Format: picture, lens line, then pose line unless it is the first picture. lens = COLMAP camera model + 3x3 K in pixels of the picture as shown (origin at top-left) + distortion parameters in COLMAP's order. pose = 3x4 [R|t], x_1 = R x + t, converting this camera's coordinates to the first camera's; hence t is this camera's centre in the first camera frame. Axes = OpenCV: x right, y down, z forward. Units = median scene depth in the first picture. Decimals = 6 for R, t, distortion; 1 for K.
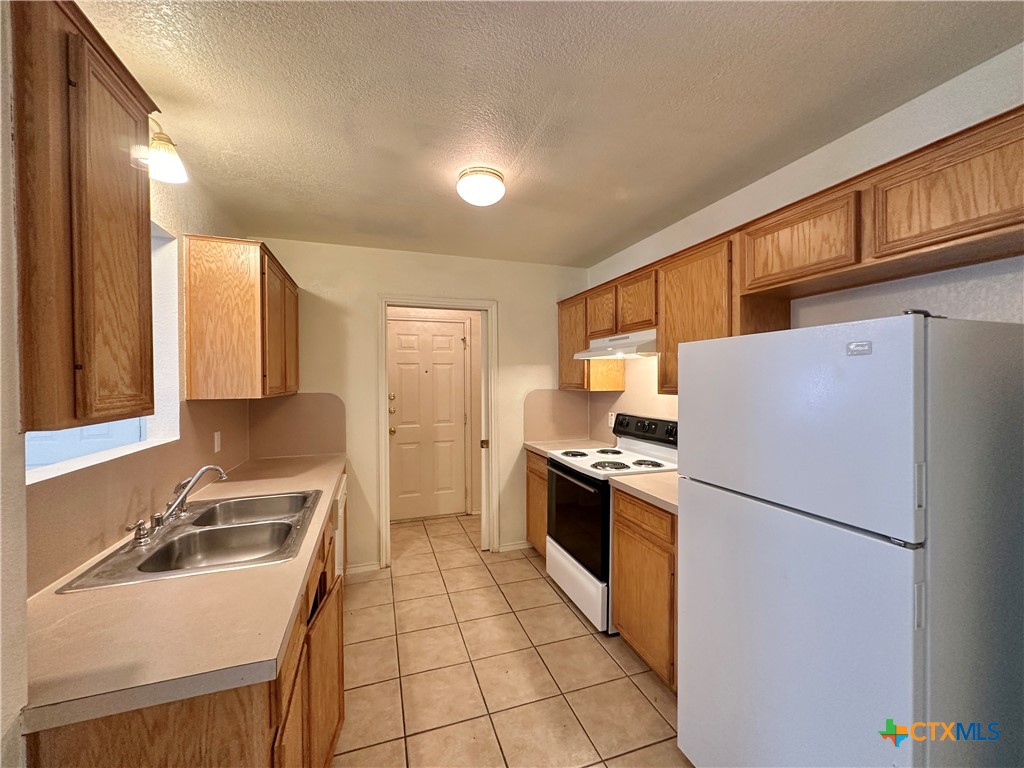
lens RADIAL K [[408.8, 0, 511.9], [0, 408.8, 384.0], [0, 0, 1]] dist [0.000211, 0.000827]
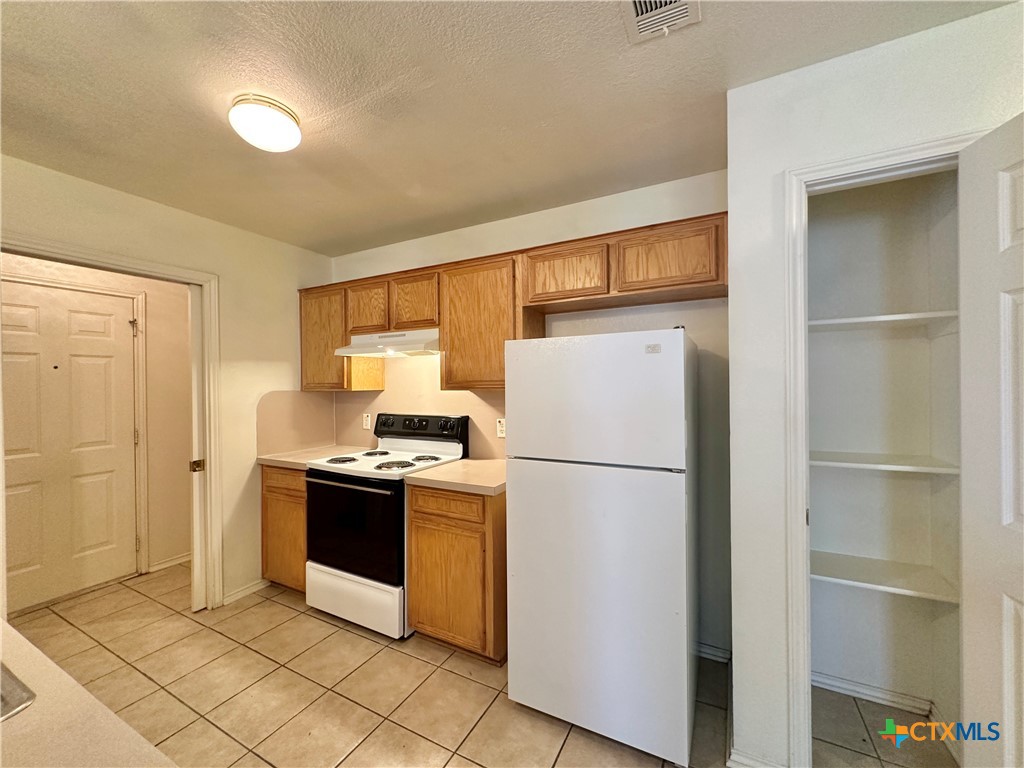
lens RADIAL K [[408.8, 0, 509.9], [0, 408.8, 385.2], [0, 0, 1]] dist [0.000211, 0.000827]
pose [[0.728266, -0.003521, 0.685286, -0.208443], [0.013760, 0.999860, -0.009485, 0.020614], [-0.685157, 0.016337, 0.728213, 0.096098]]
